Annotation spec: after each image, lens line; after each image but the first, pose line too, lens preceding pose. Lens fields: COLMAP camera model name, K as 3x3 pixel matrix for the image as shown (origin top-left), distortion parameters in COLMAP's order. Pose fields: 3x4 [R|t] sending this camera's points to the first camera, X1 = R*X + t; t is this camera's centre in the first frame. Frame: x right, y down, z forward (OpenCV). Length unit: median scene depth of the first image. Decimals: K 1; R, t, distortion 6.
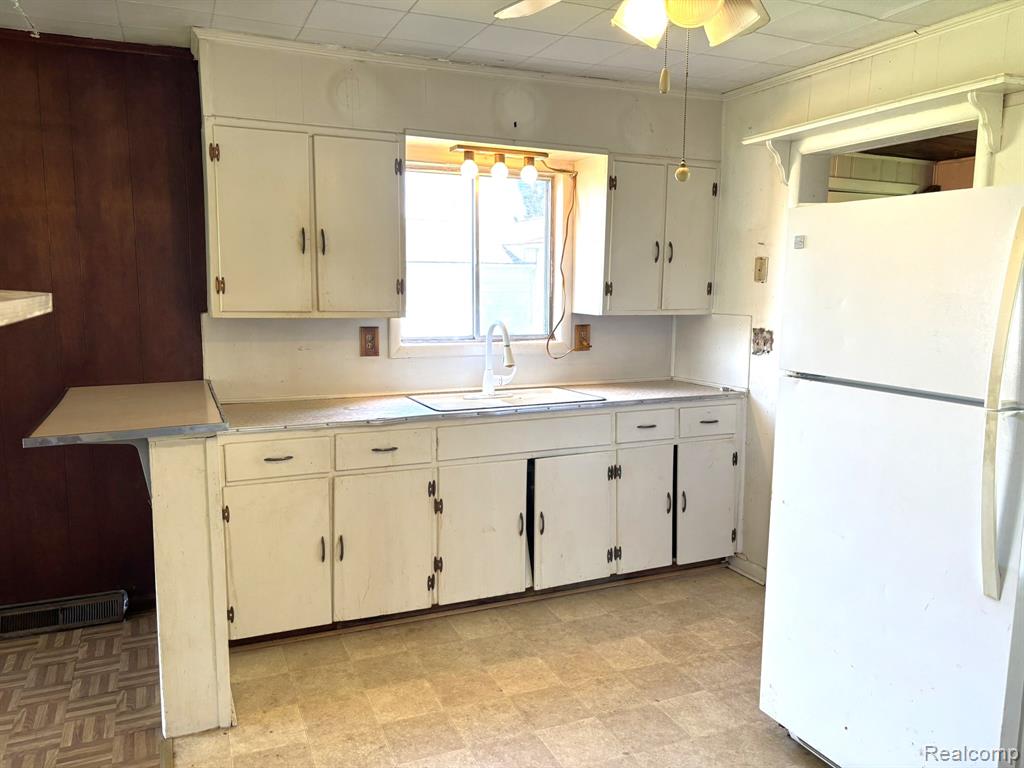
lens RADIAL K [[773.8, 0, 512.0], [0, 773.8, 384.0], [0, 0, 1]] dist [0.002149, -0.000321]
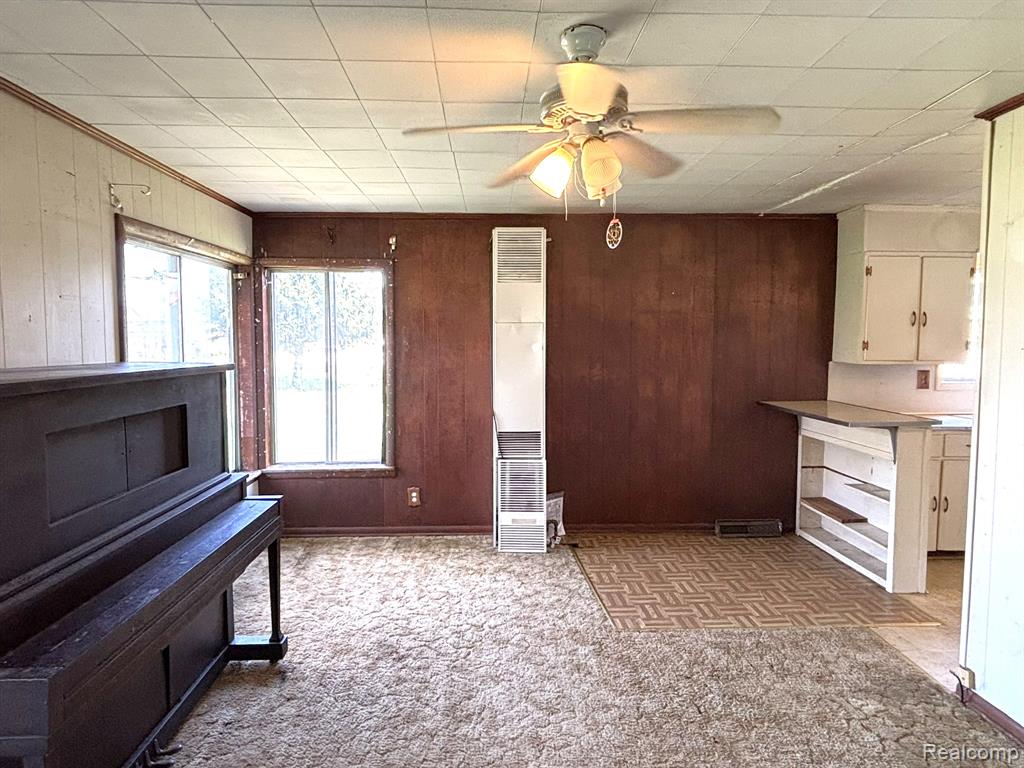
lens RADIAL K [[512.2, 0, 512.0], [0, 512.2, 384.0], [0, 0, 1]] dist [-0.001910, -0.000521]
pose [[0.951153, 0.016905, -0.308257, -0.711939], [-0.031716, 0.998567, -0.043098, 0.029874], [0.307087, 0.050770, 0.950326, -0.302597]]
